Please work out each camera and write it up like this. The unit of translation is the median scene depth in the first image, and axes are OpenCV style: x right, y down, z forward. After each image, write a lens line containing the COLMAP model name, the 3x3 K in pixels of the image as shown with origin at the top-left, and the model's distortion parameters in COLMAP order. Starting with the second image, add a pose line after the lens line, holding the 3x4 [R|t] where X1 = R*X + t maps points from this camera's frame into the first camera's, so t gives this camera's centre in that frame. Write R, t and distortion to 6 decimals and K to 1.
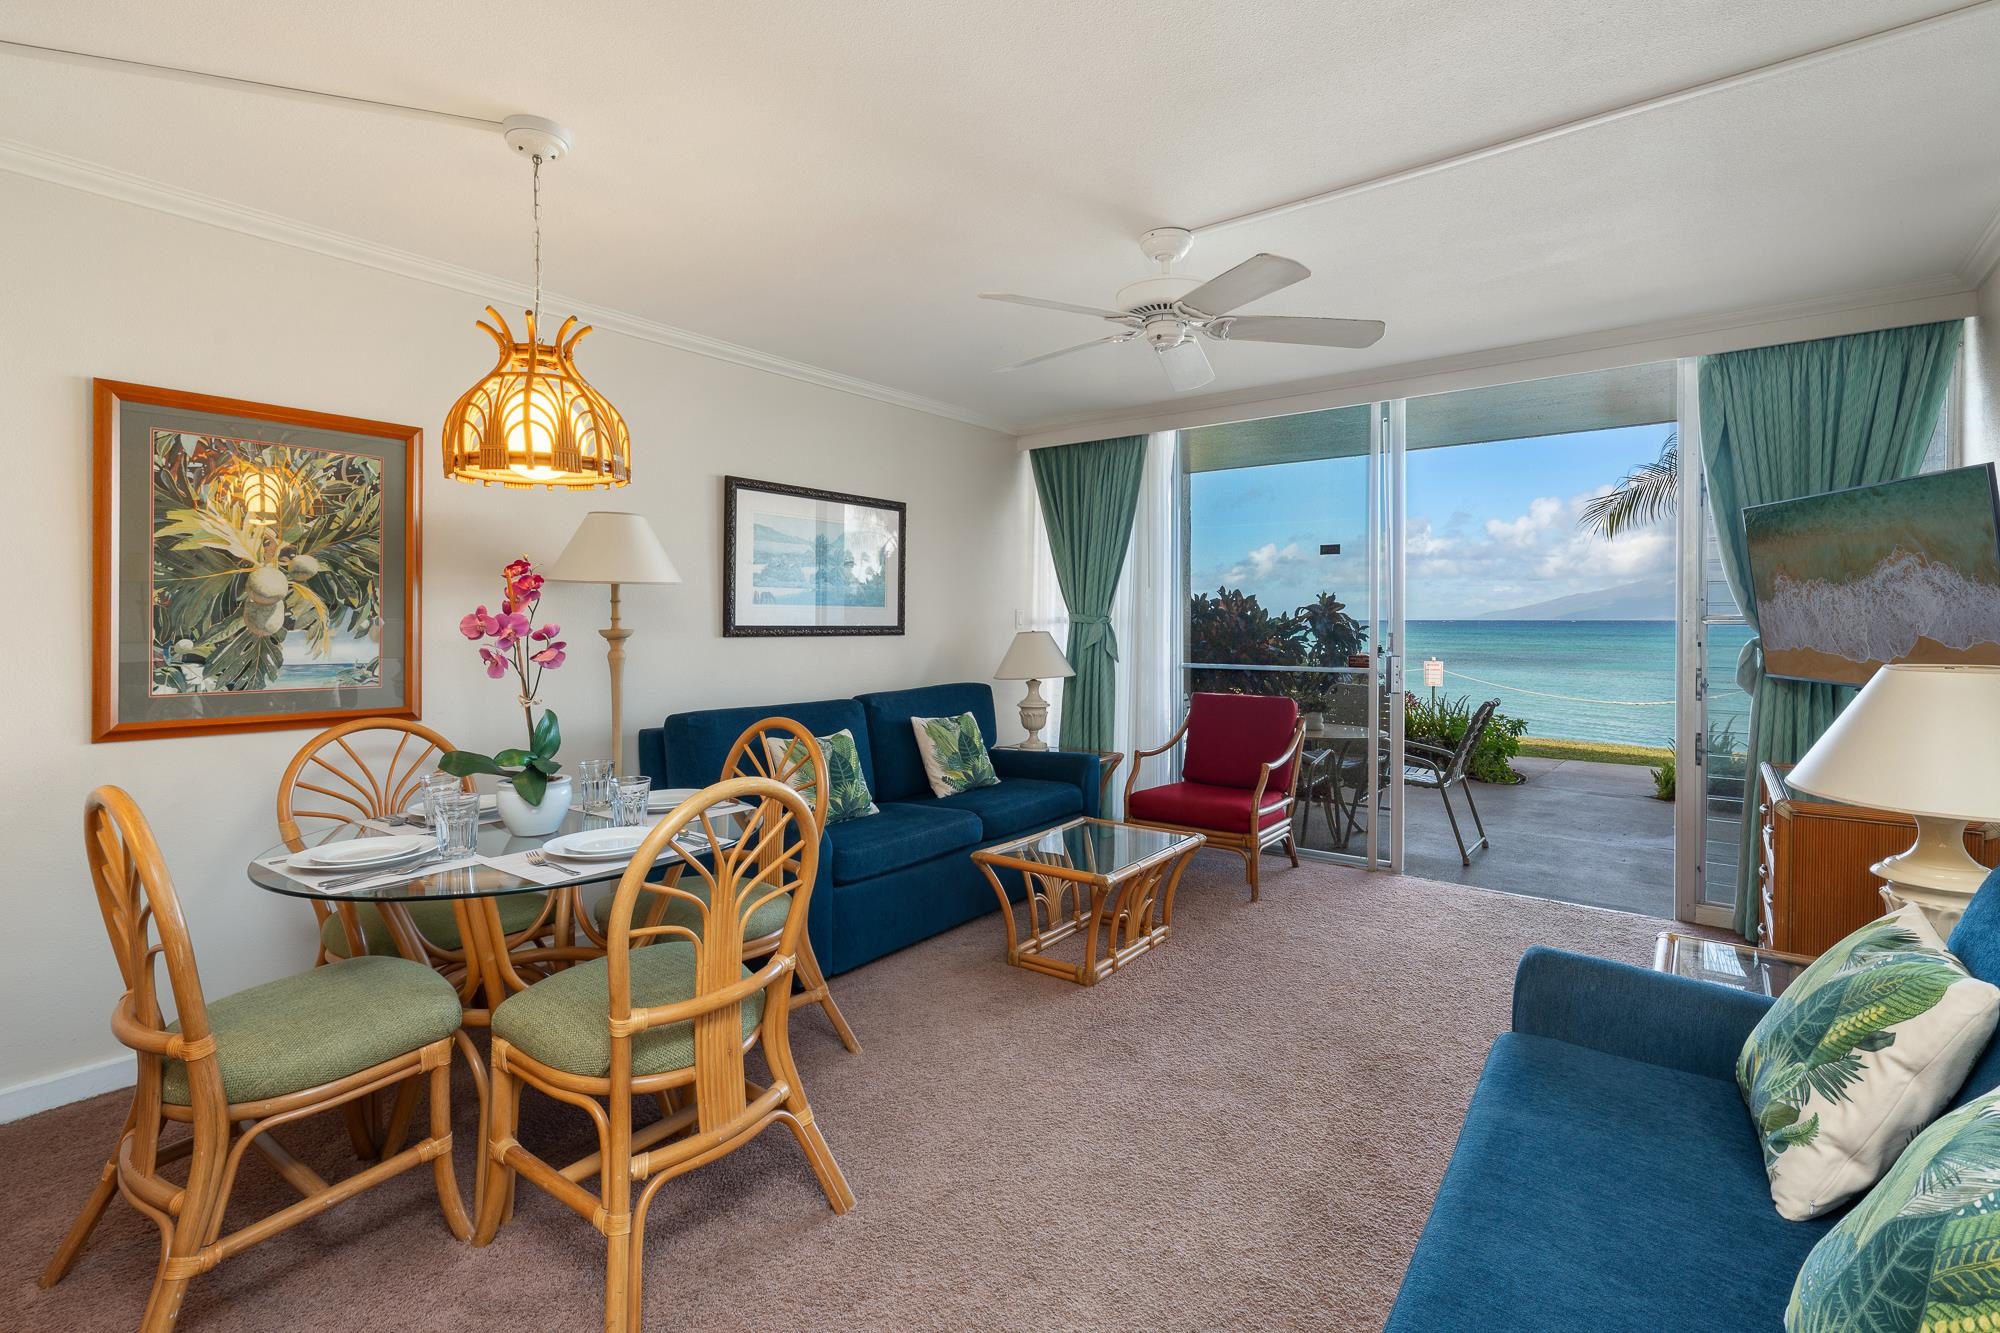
lens RADIAL K [[925.5, 0, 985.8], [0, 925.5, 625.7], [0, 0, 1]] dist [0.005886, -0.003430]
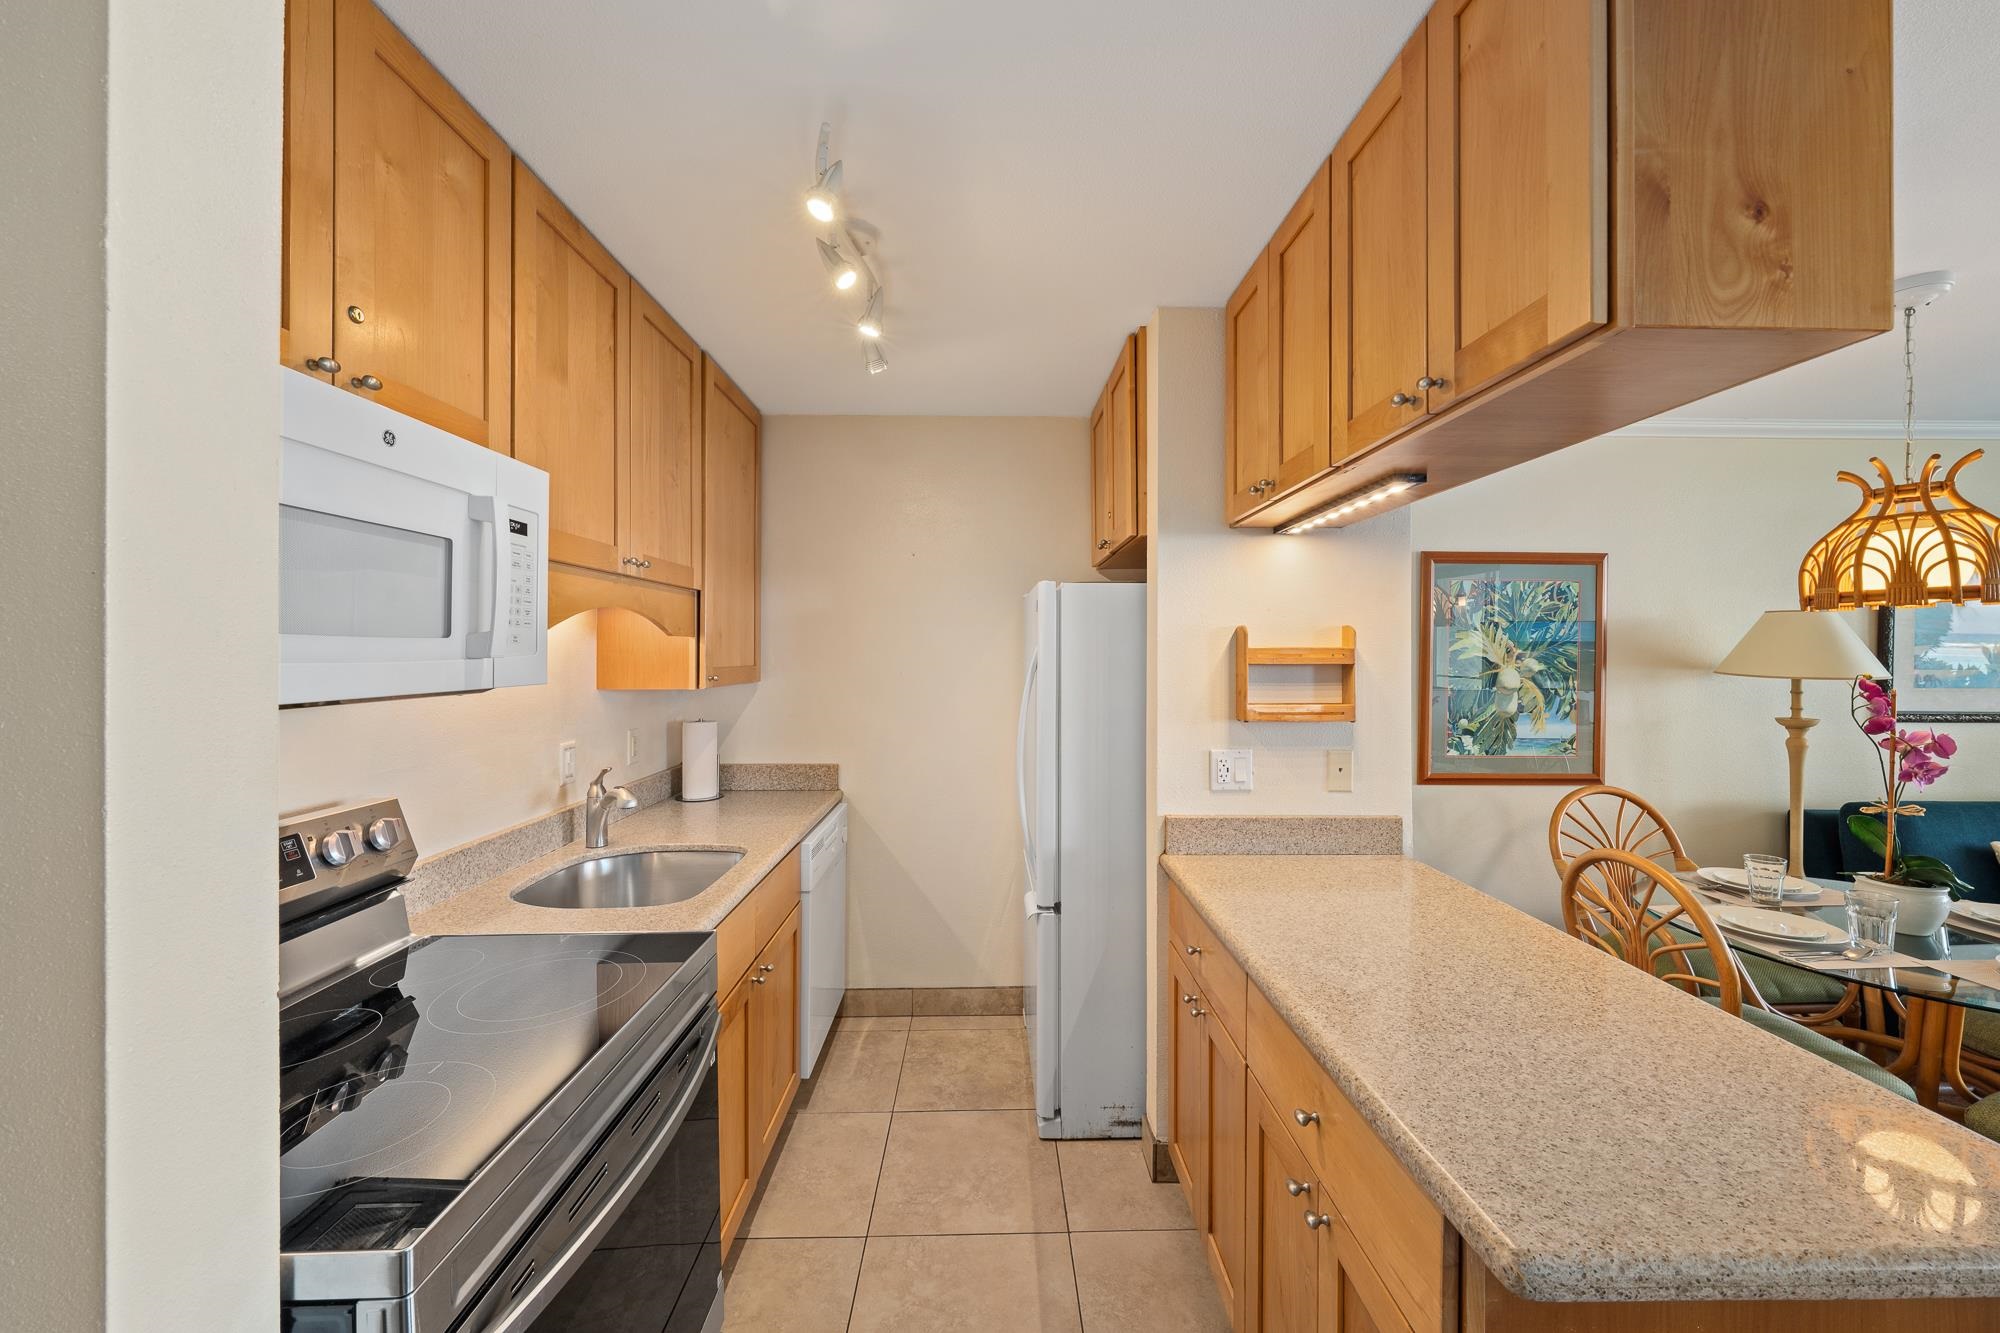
lens RADIAL K [[723.4, 0, 1010.1], [0, 723.4, 652.6], [0, 0, 1]] dist [-0.000826, -0.001595]
pose [[0.630487, -0.002039, -0.776197, -0.381255], [-0.005876, 0.999955, -0.007400, -0.070699], [0.776177, 0.009226, 0.630447, -0.264996]]
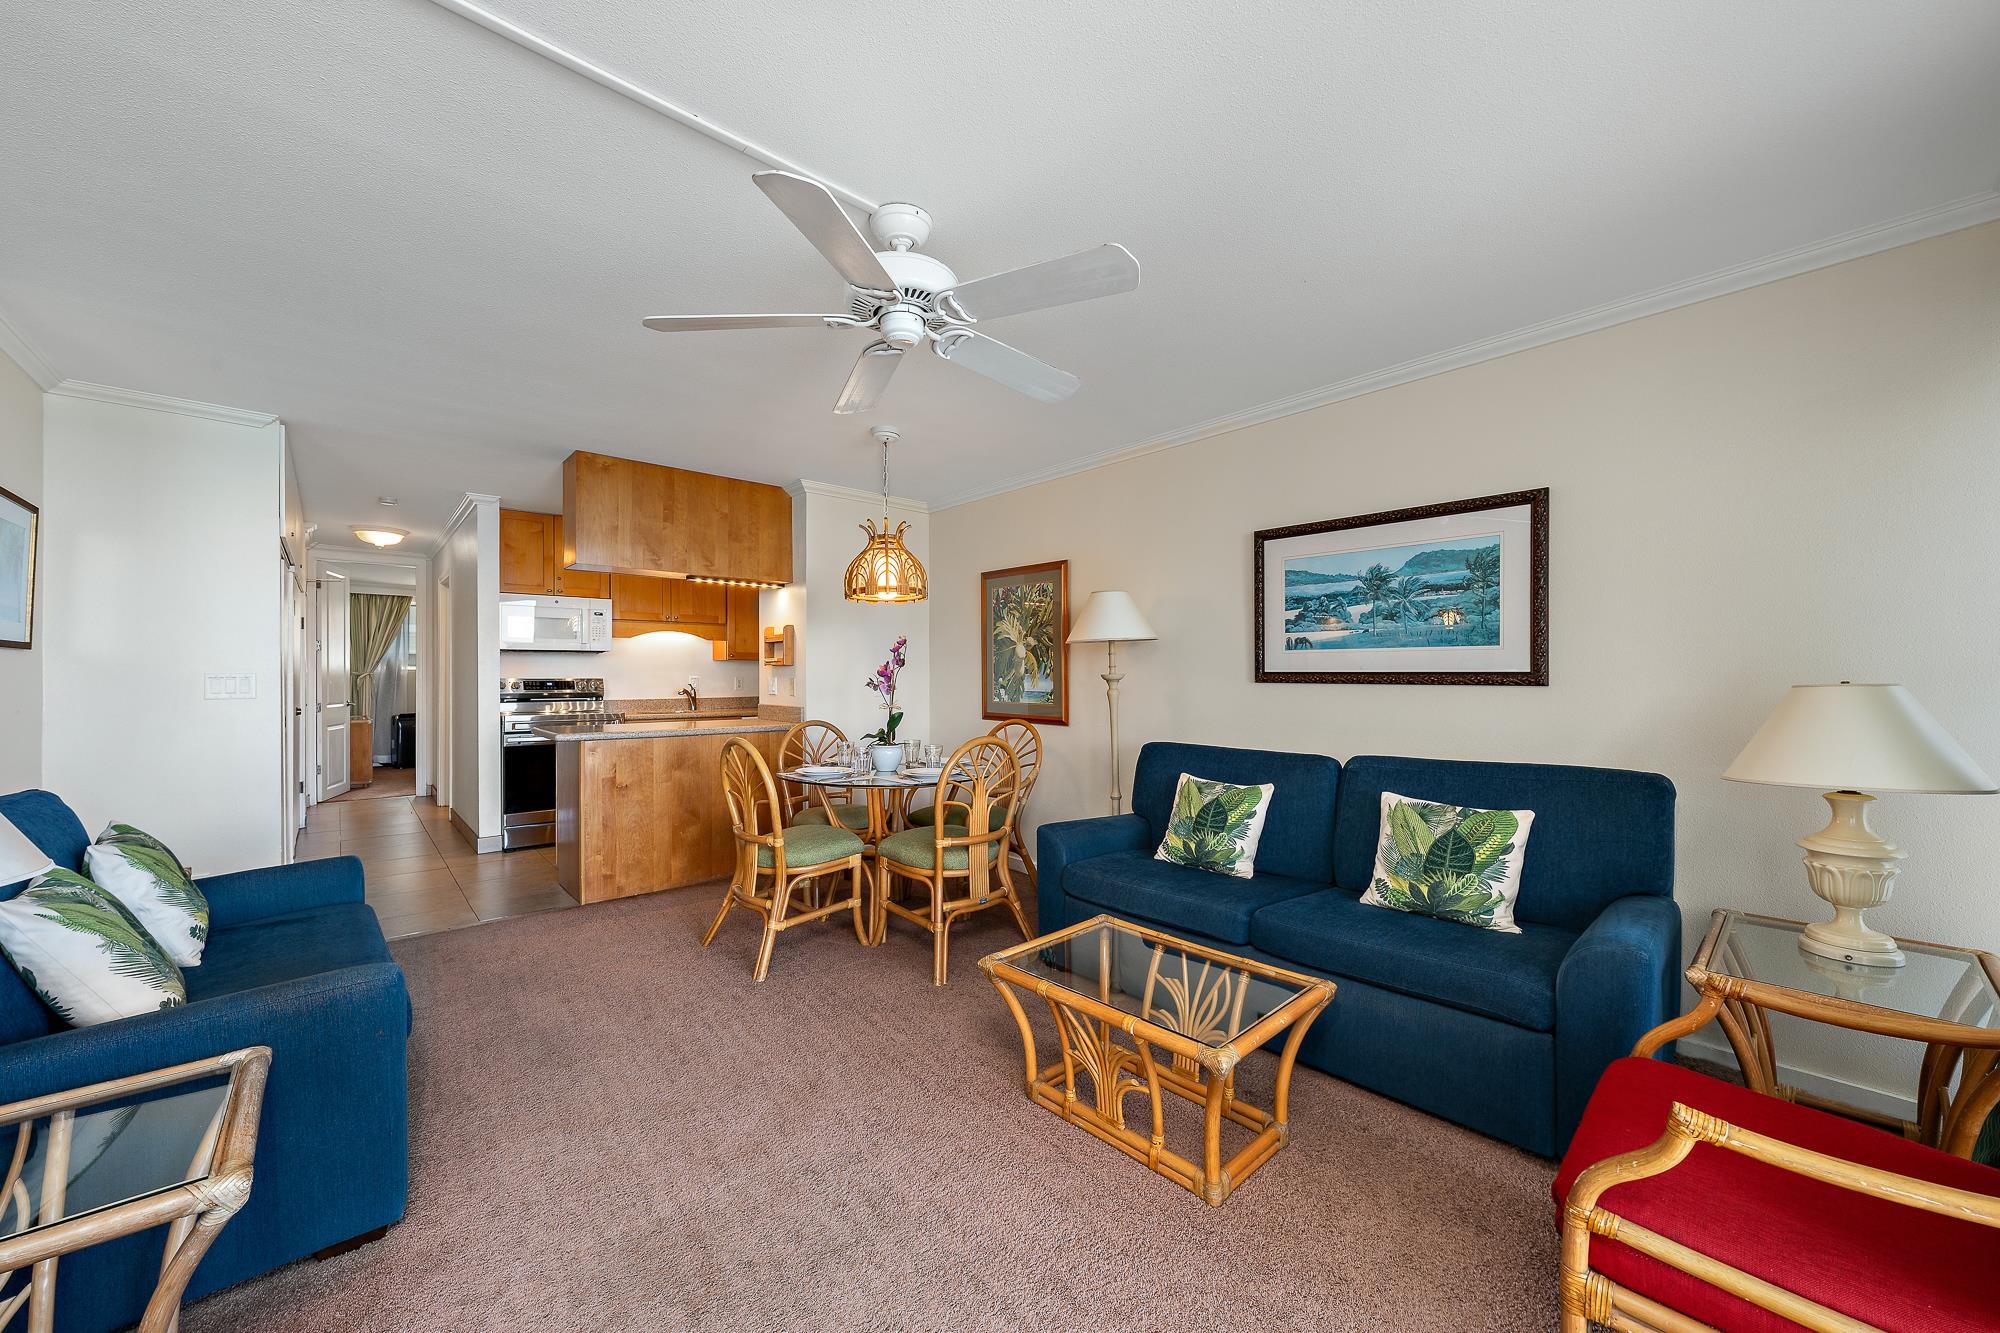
lens RADIAL K [[755.8, 0, 1021.6], [0, 755.8, 680.3], [0, 0, 1]] dist [-0.009702, 0.001747]
pose [[-0.171090, 0.005363, -0.985241, 0.883611], [-0.005900, 0.999962, 0.006468, 0.007815], [0.985238, 0.006920, -0.171052, 1.238864]]
